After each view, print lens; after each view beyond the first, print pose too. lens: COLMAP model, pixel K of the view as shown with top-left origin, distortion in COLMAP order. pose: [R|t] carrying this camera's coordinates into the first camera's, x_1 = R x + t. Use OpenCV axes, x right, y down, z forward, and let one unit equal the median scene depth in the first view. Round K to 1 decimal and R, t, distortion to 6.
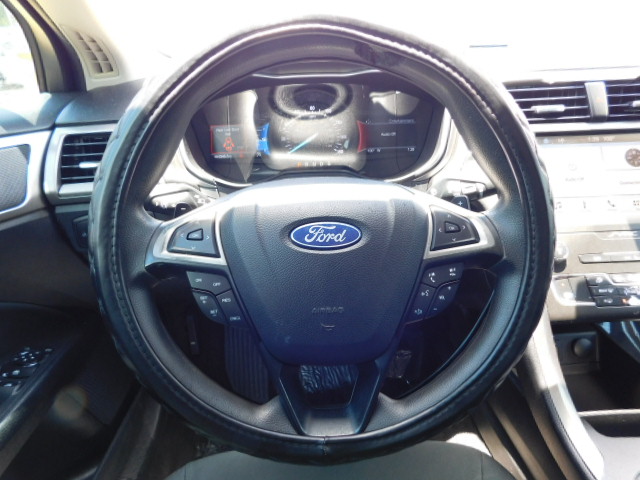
lens RADIAL K [[425.5, 0, 320.0], [0, 425.5, 240.0], [0, 0, 1]] dist [-0.072501, 0.063747]
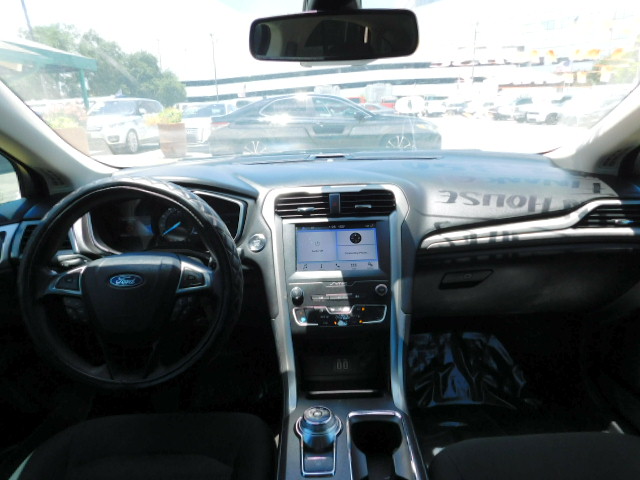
lens RADIAL K [[425.5, 0, 320.0], [0, 425.5, 240.0], [0, 0, 1]] dist [-0.072501, 0.063747]
pose [[0.999722, 0.001715, -0.023510, 0.725232], [-0.004891, 0.990738, -0.135702, 0.047961], [0.023060, 0.135780, 0.990471, -0.769056]]
